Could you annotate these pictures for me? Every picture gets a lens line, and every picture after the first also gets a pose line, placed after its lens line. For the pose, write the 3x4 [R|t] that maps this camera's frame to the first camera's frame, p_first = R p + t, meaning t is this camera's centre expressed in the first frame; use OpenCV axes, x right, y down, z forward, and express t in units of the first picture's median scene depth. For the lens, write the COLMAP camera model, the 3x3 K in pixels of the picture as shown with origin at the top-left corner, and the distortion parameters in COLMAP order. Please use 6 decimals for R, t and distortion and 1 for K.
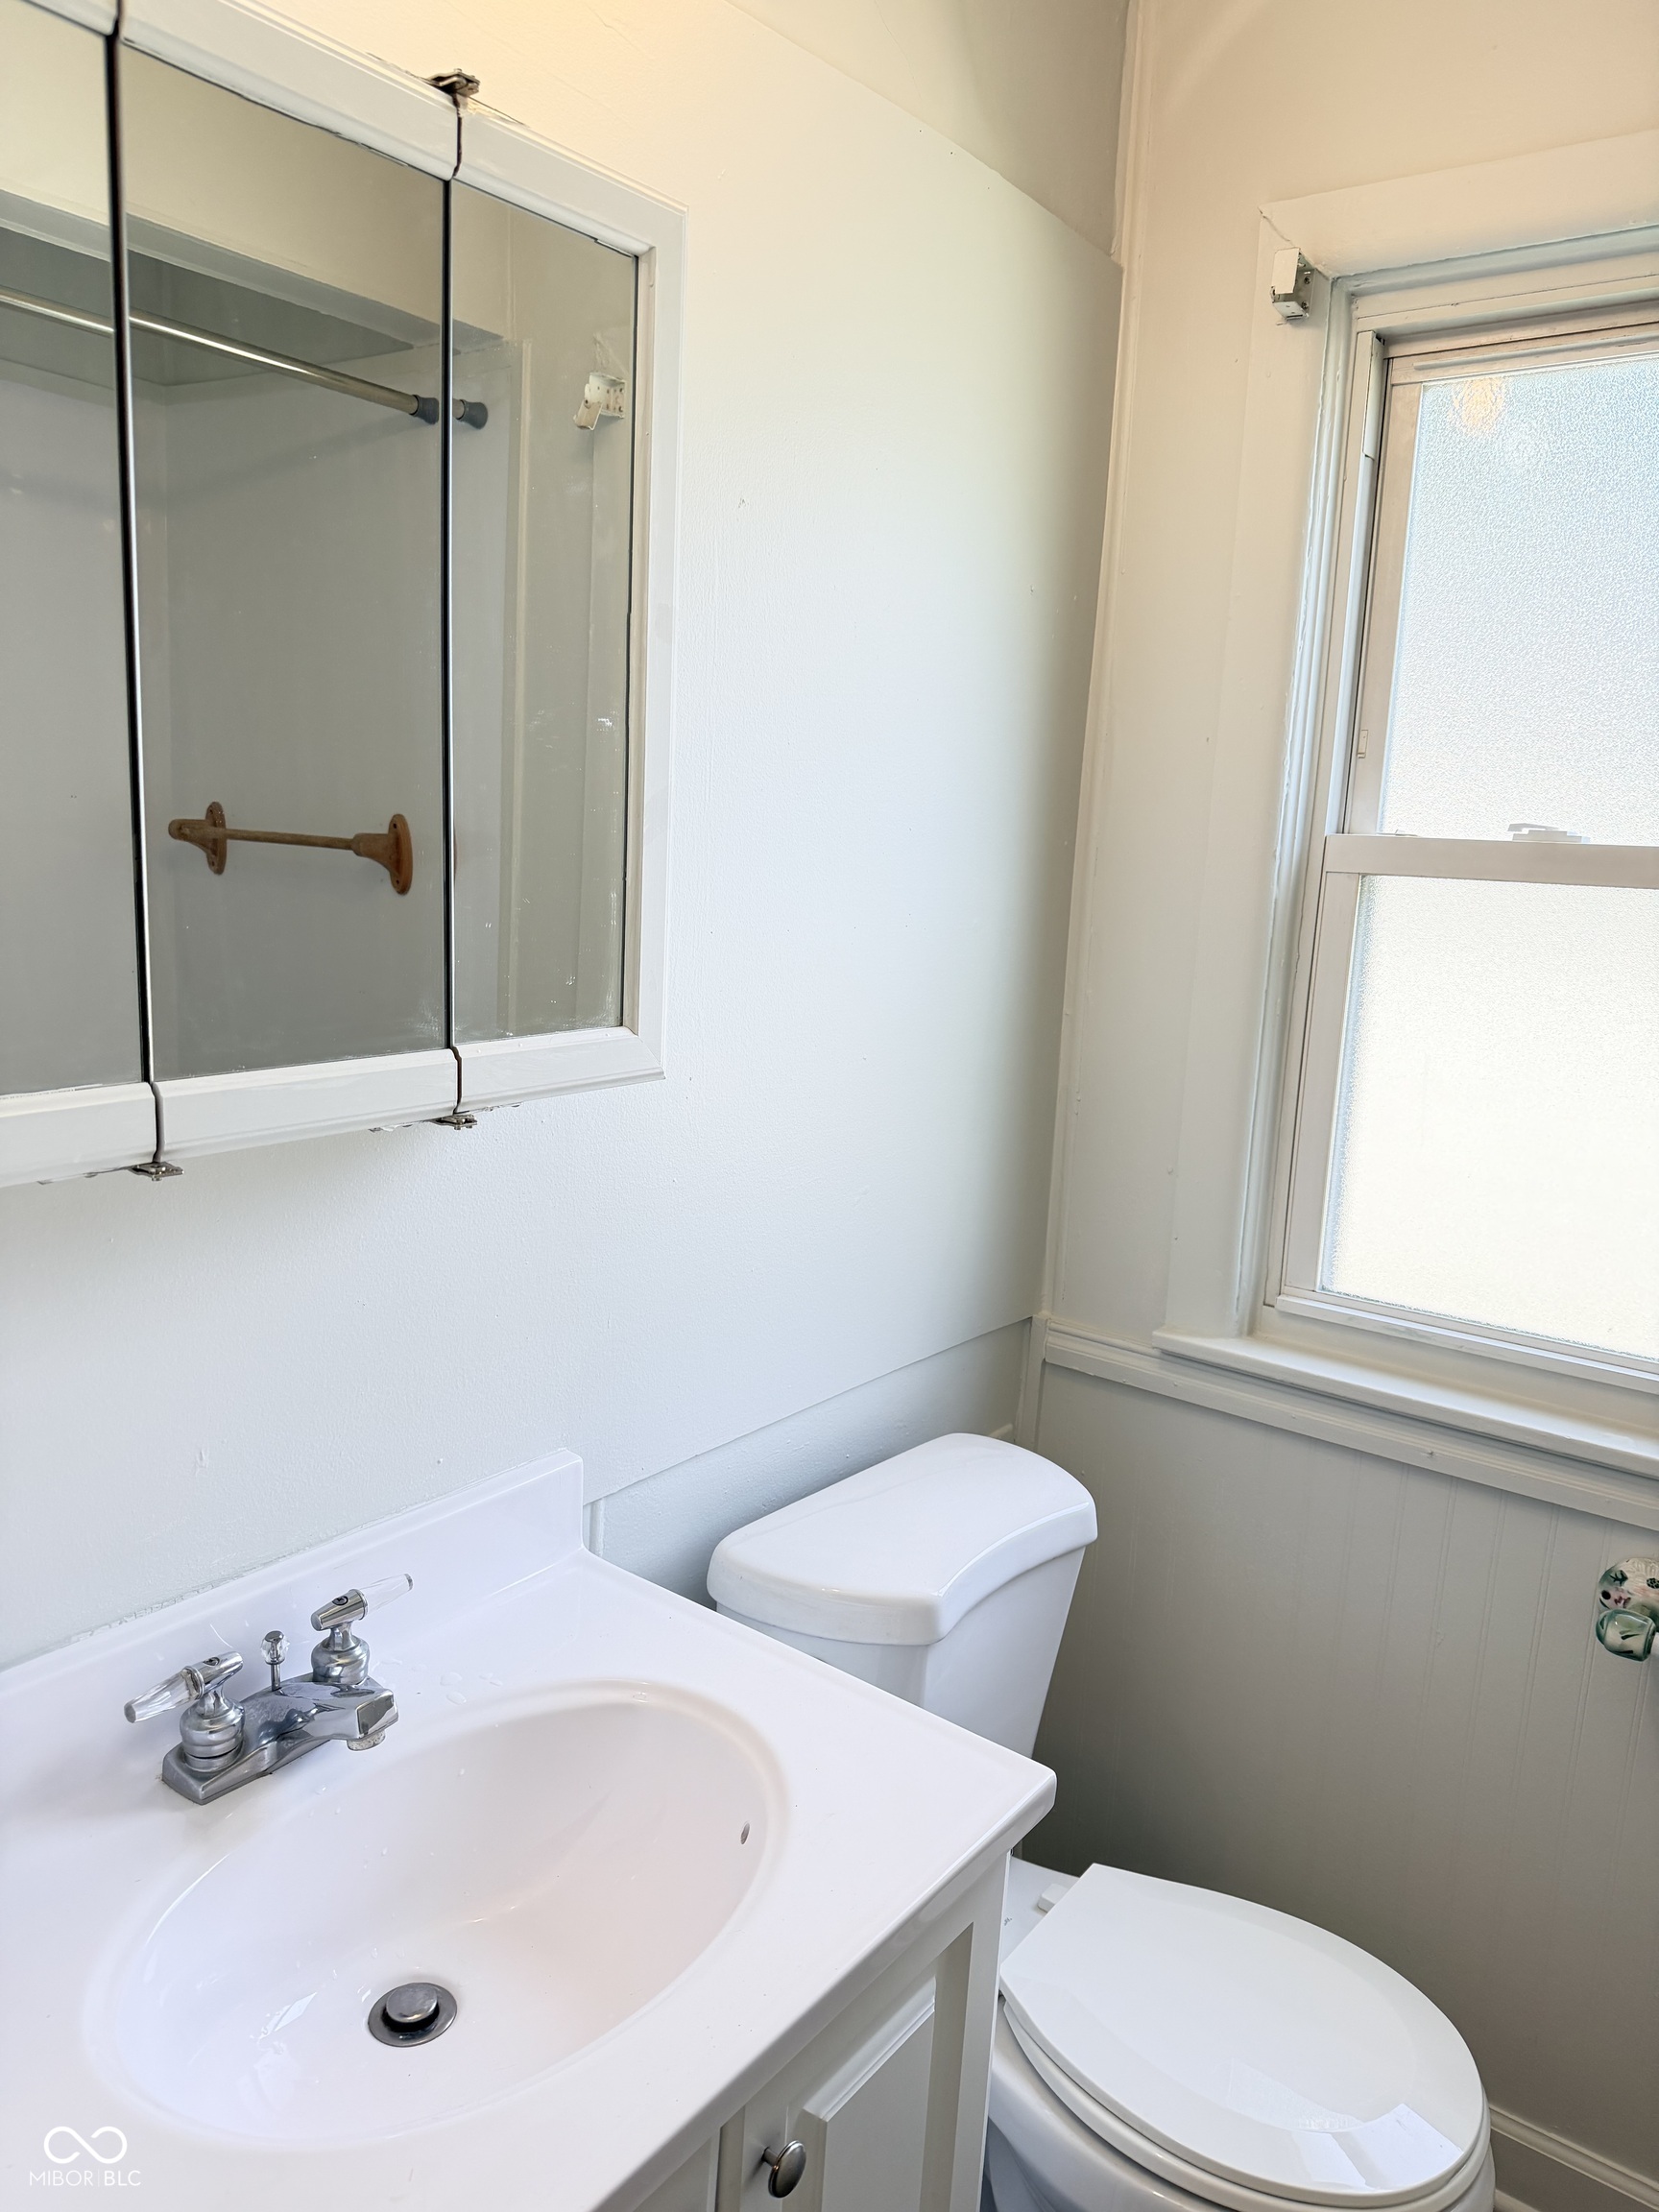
lens RADIAL K [[1561.2, 0, 832.2], [0, 1561.2, 1109.9], [0, 0, 1]] dist [0.042360, -0.046378]
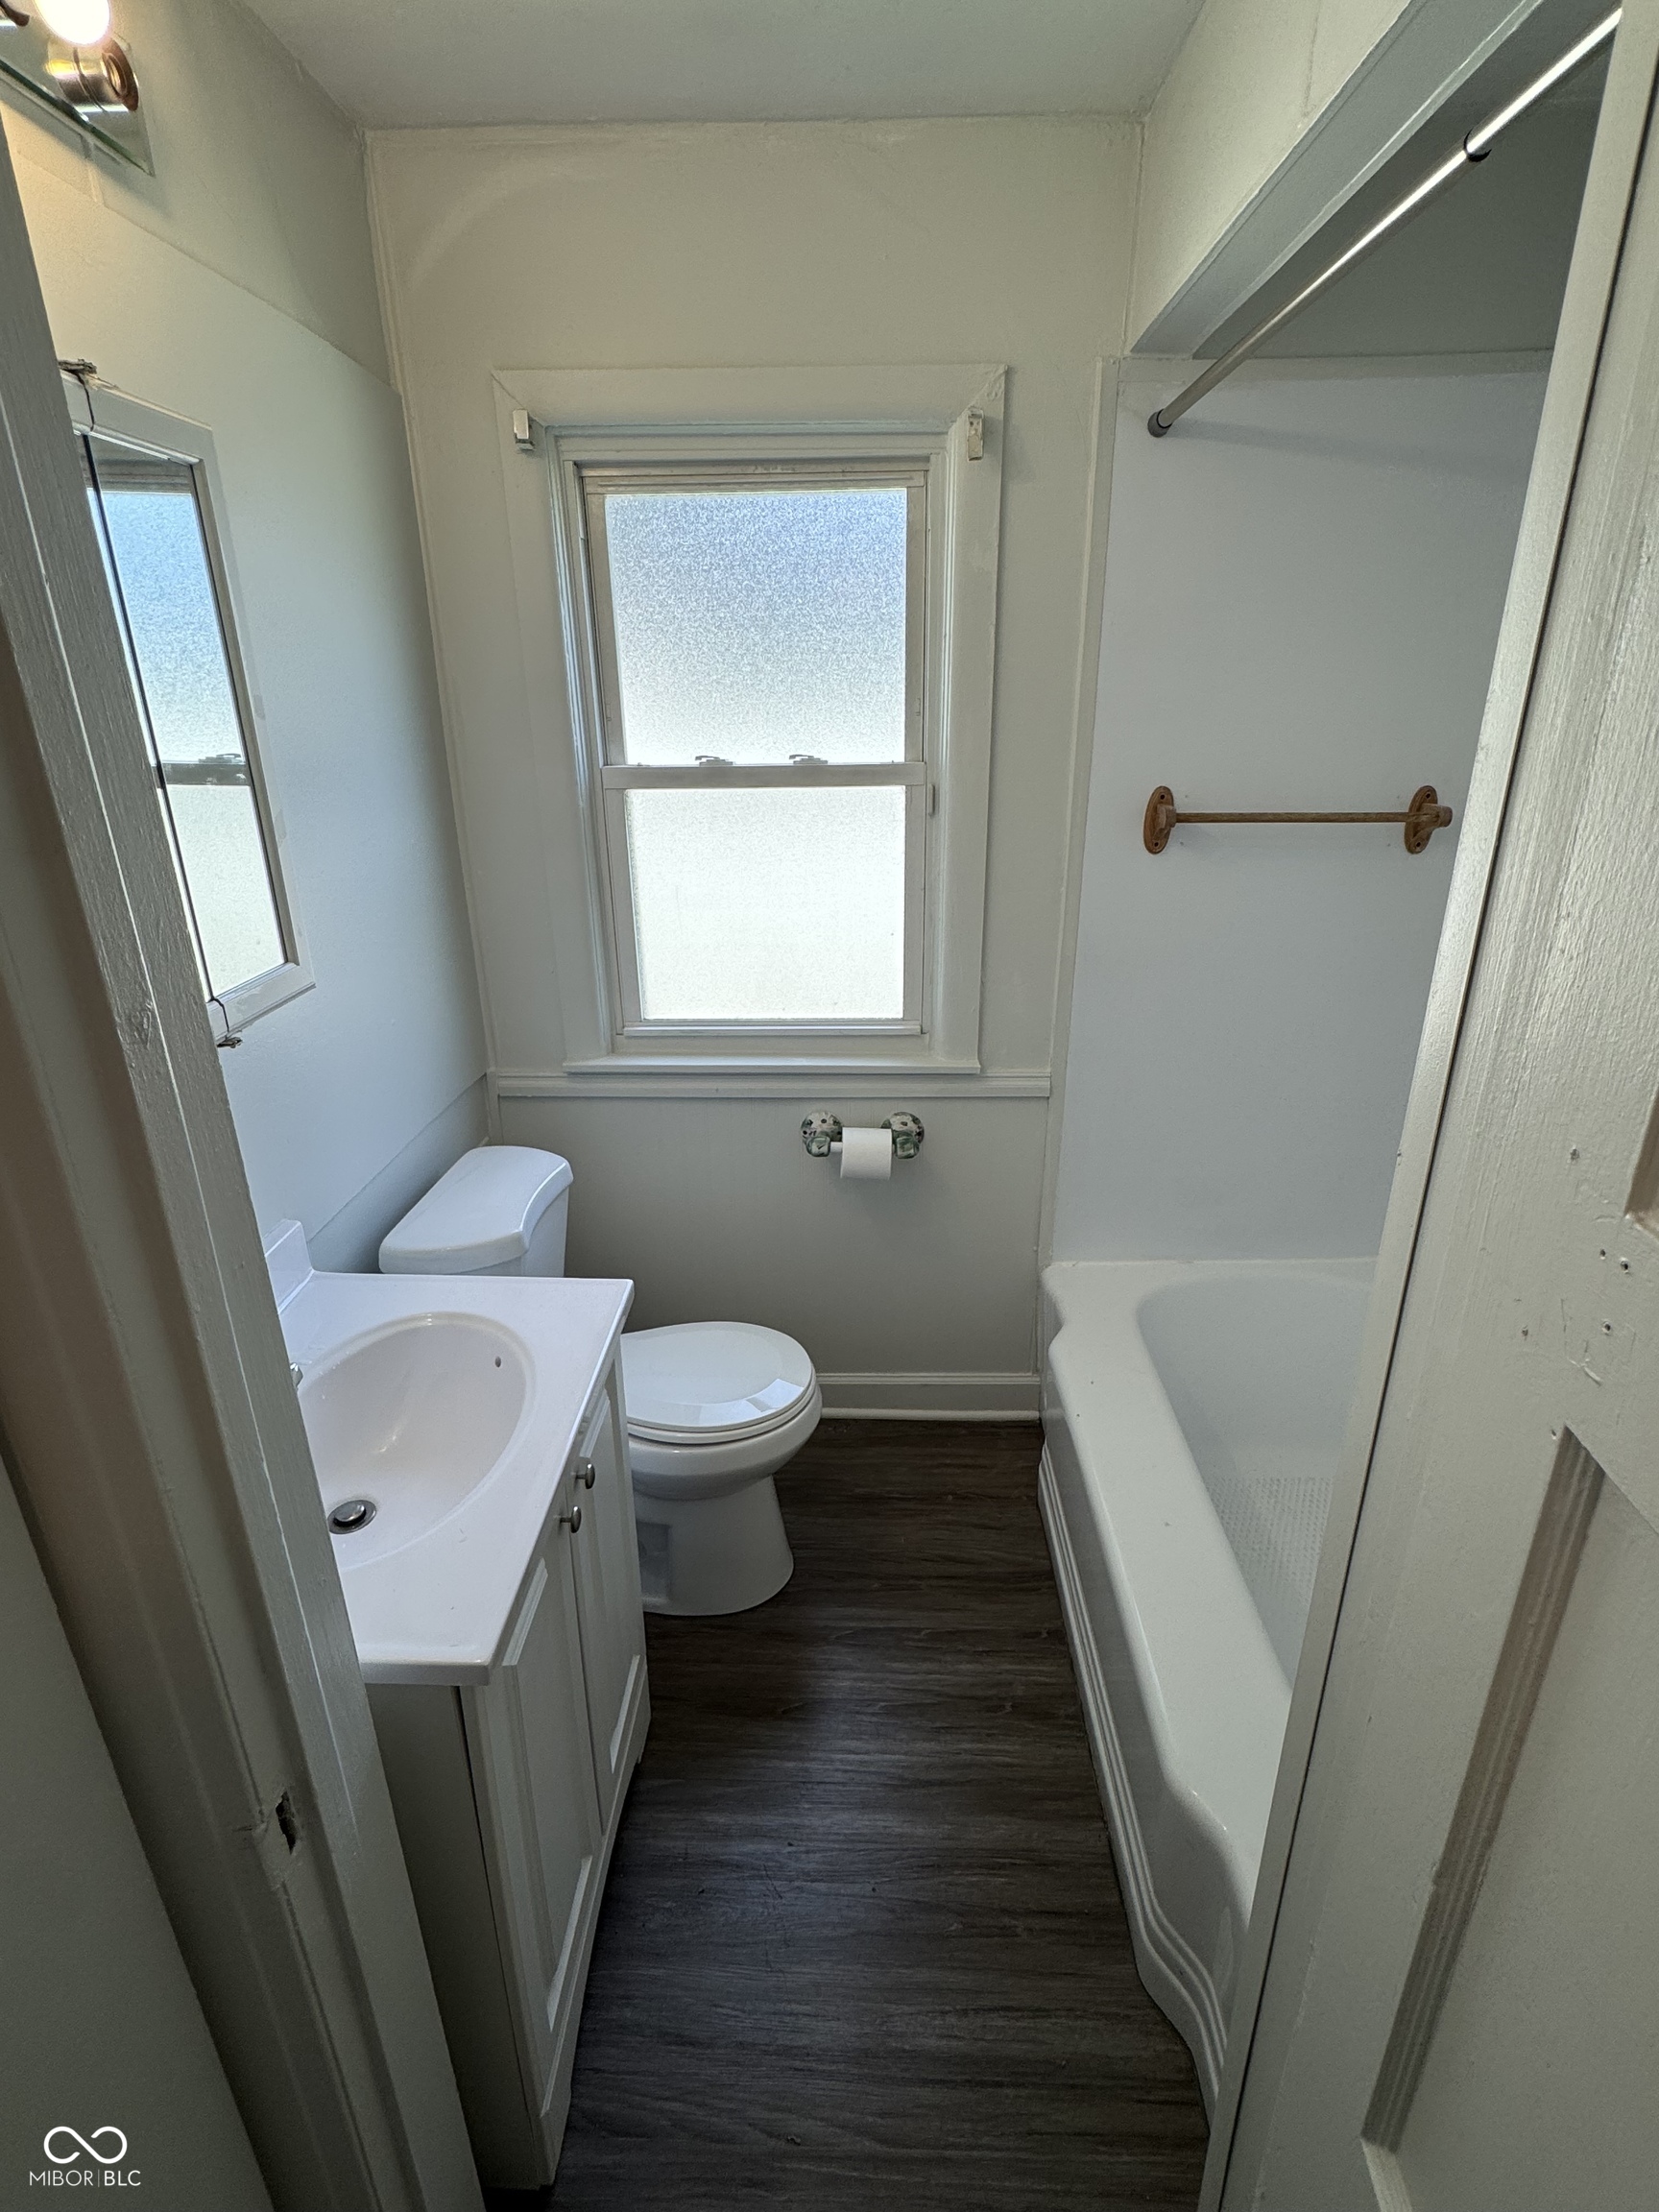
lens RADIAL K [[1050.9, 0, 840.9], [0, 1050.9, 1111.7], [0, 0, 1]] dist [-0.004696, 0.000014]
pose [[0.808544, -0.263463, 0.526160, -0.242266], [0.147312, 0.956322, 0.252483, -0.081219], [-0.569699, -0.126634, 0.812039, -0.203911]]
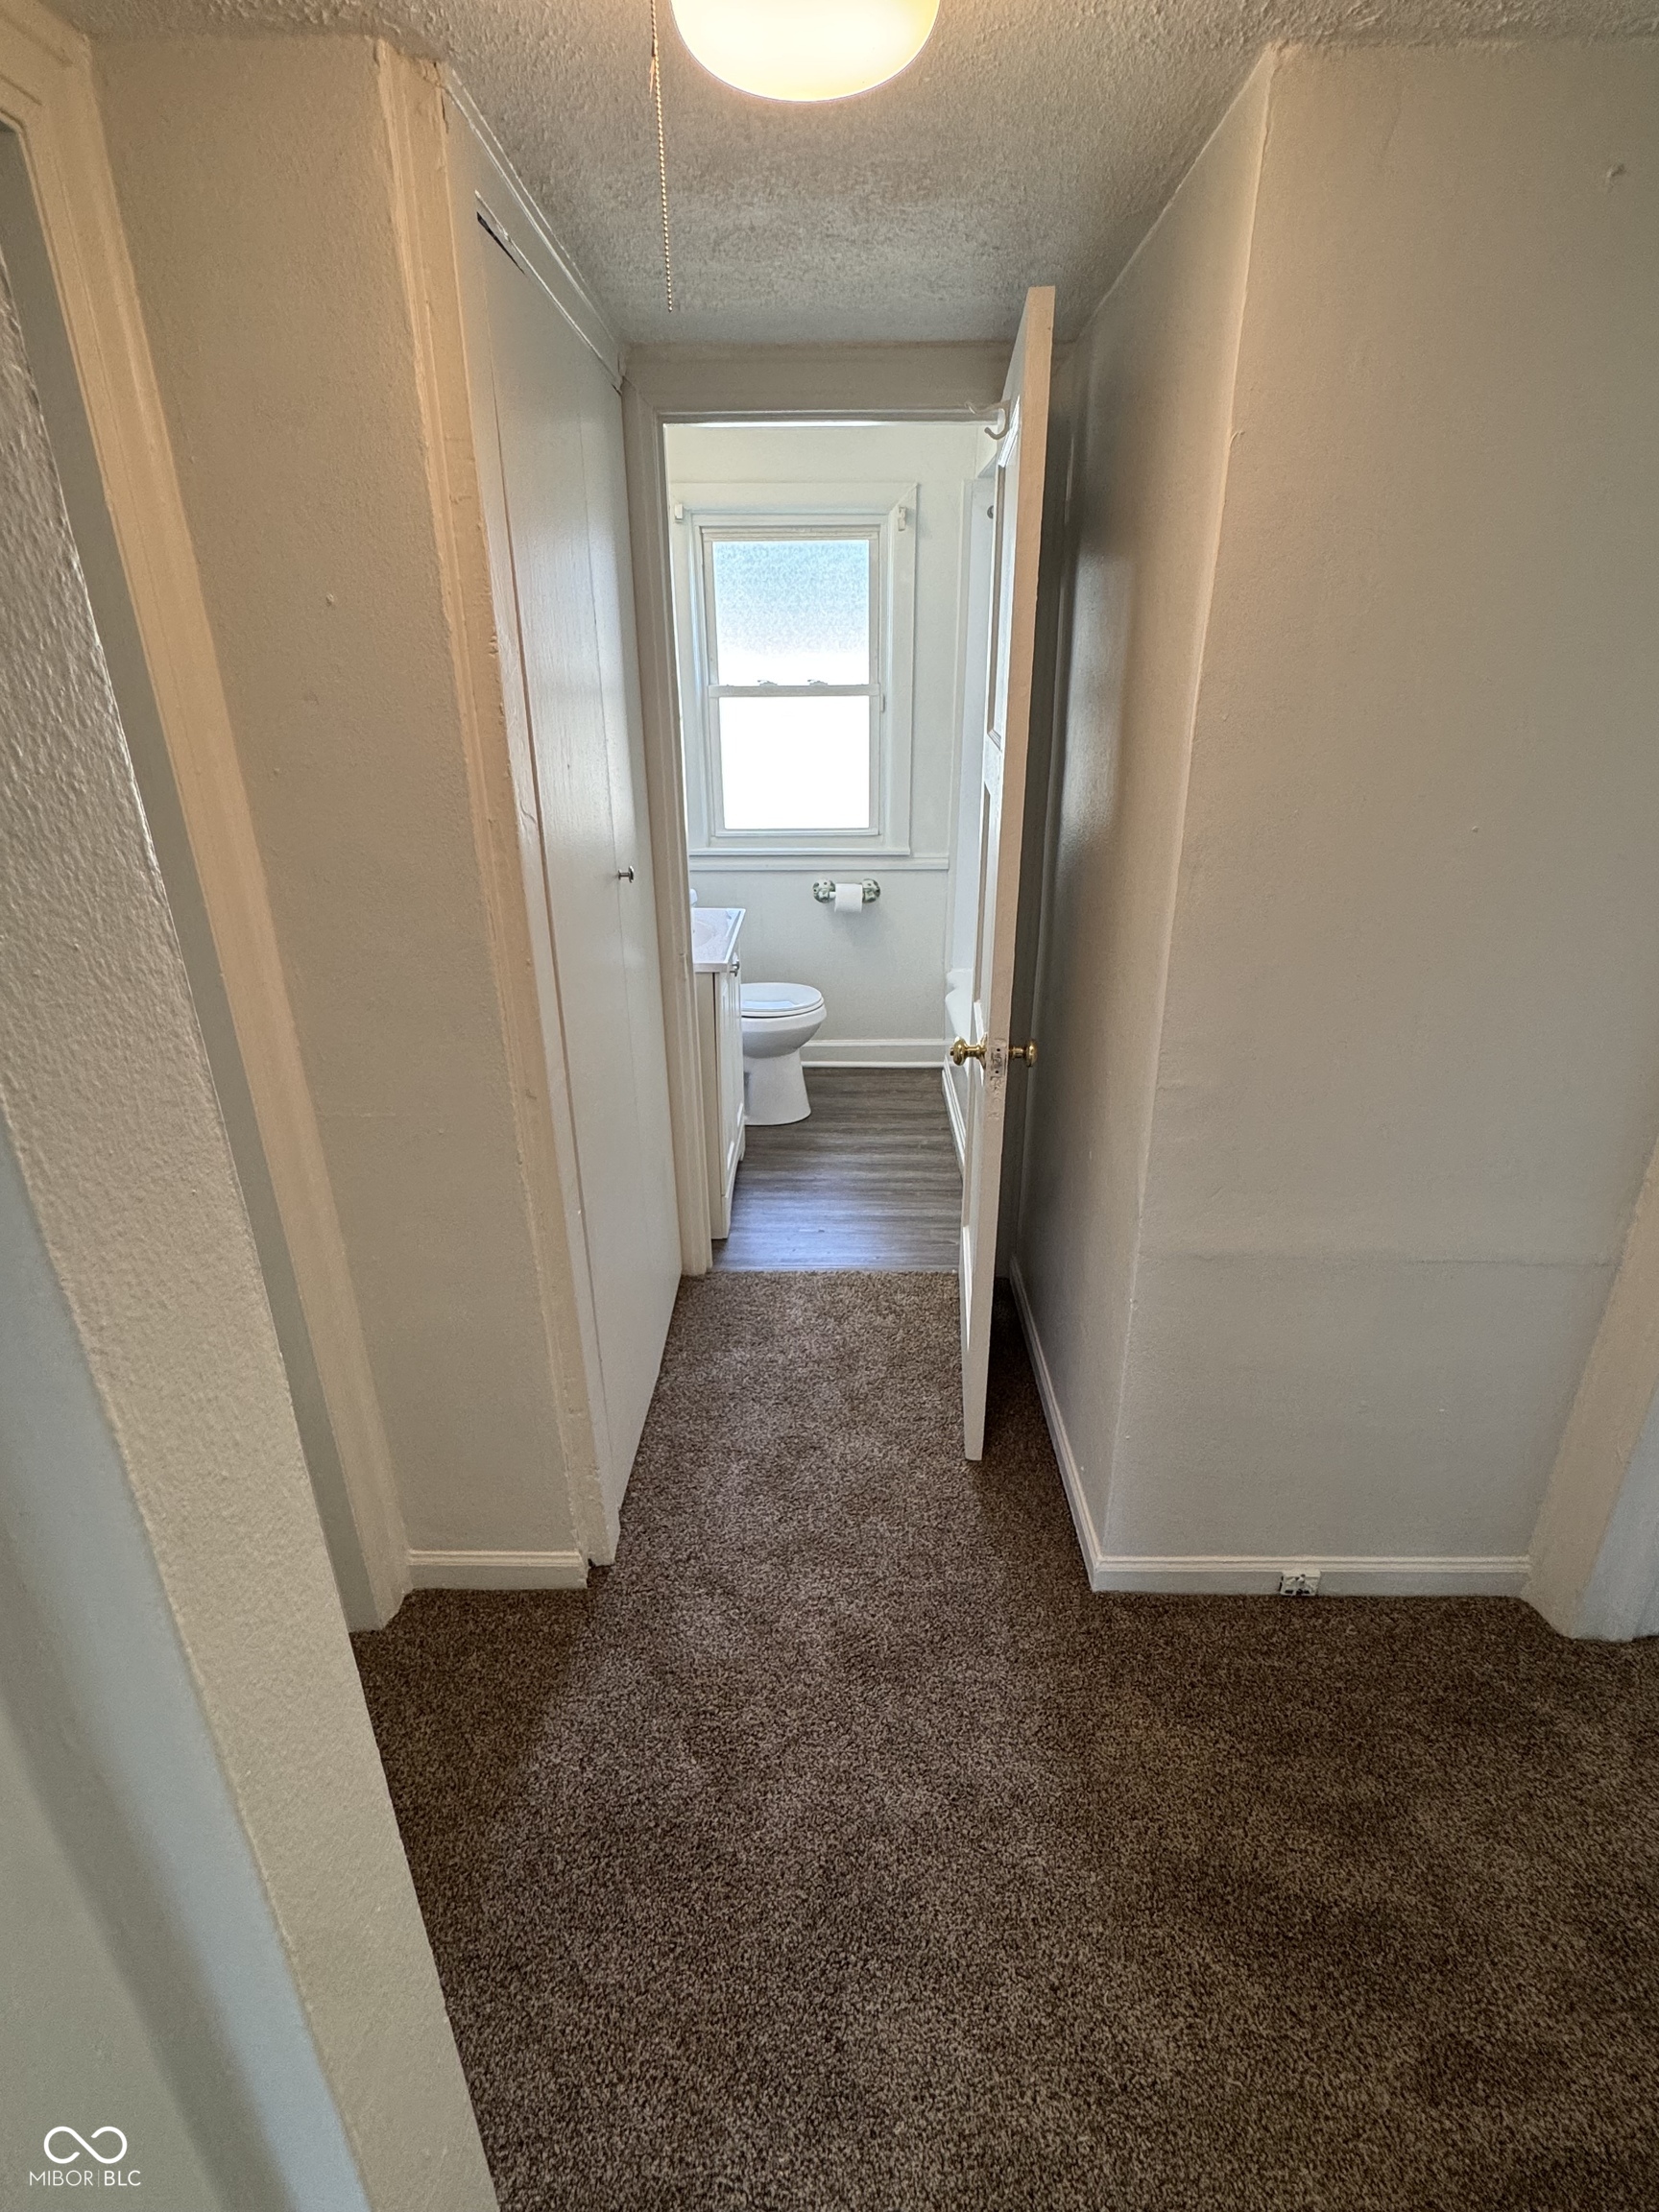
lens RADIAL K [[1050.9, 0, 836.1], [0, 1050.9, 1109.8], [0, 0, 1]] dist [-0.004696, 0.000014]
pose [[0.801103, -0.270921, 0.533700, -1.158444], [0.145631, 0.953122, 0.265234, 0.170545], [-0.580539, -0.134757, 0.803004, -1.375352]]
